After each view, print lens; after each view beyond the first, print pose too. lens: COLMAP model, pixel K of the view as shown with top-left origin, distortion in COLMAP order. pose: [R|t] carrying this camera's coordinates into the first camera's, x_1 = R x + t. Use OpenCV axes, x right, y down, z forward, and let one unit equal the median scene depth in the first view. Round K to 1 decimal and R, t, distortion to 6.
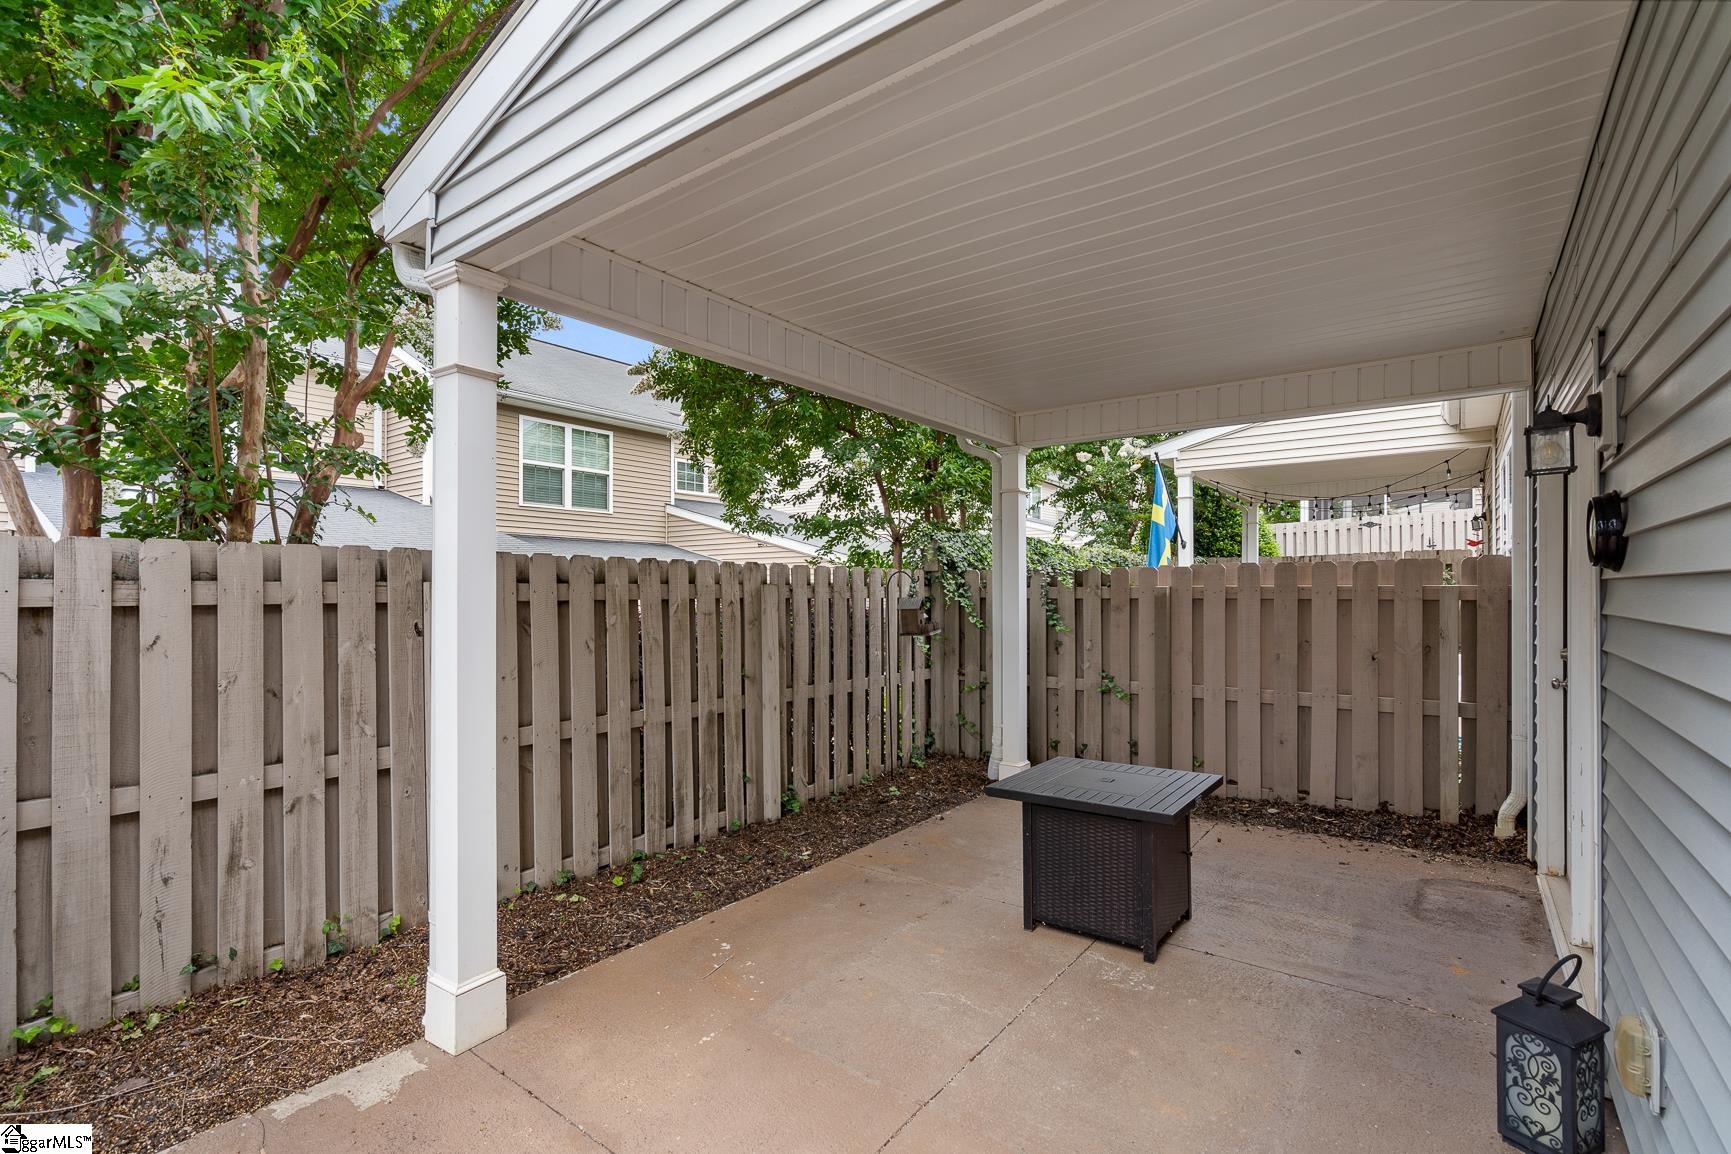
lens RADIAL K [[793.8, 0, 868.3], [0, 793.8, 585.8], [0, 0, 1]] dist [-0.015108, 0.001514]
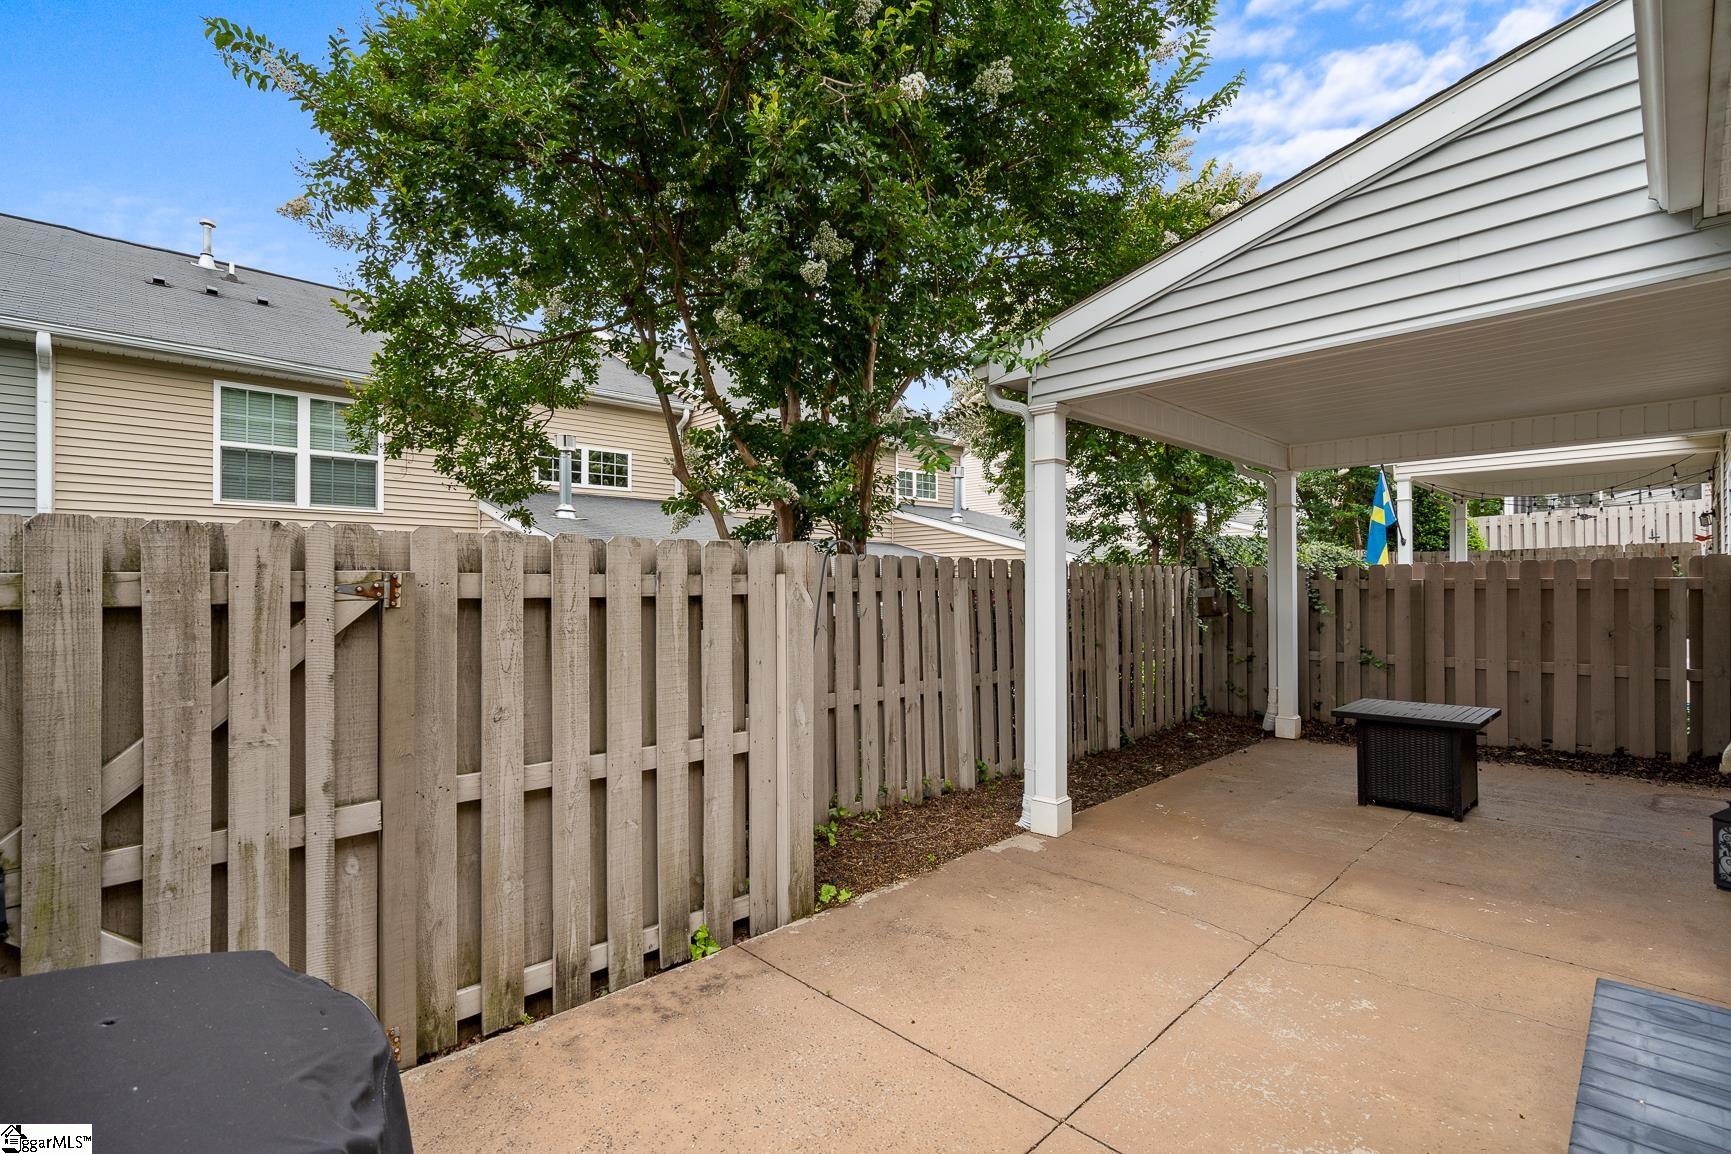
lens RADIAL K [[793.8, 0, 857.6], [0, 793.8, 577.2], [0, 0, 1]] dist [-0.015108, 0.001514]
pose [[0.985416, -0.002615, -0.170142, -0.305821], [0.002027, 0.999991, -0.003626, 0.000167], [0.170150, 0.003228, 0.985413, -0.407391]]
